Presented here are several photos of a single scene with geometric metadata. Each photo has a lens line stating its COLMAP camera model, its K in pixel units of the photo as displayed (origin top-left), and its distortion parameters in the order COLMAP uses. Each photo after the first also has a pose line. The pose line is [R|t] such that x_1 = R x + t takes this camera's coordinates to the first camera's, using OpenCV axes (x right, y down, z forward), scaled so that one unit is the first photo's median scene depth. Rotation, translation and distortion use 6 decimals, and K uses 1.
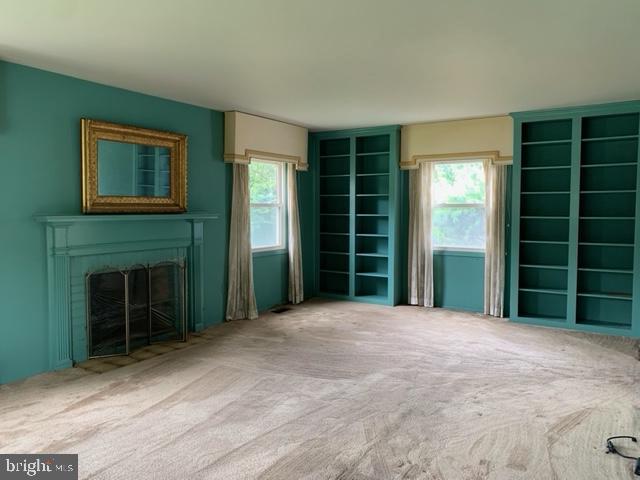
lens RADIAL K [[485.8, 0, 321.8], [0, 485.8, 234.2], [0, 0, 1]] dist [0.035504, -0.052965]
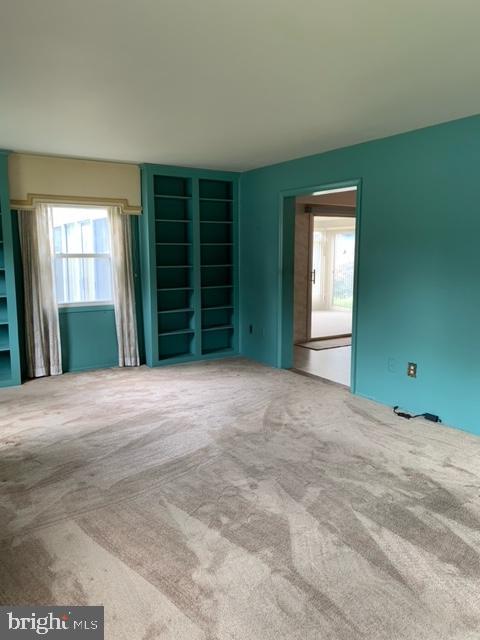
lens RADIAL K [[485.8, 0, 238.8], [0, 485.8, 318.9], [0, 0, 1]] dist [0.035504, -0.052965]
pose [[0.419676, -0.128293, 0.898561, -0.438628], [0.055257, 0.991736, 0.115788, -0.032525], [-0.905990, 0.001058, 0.423297, 0.370052]]
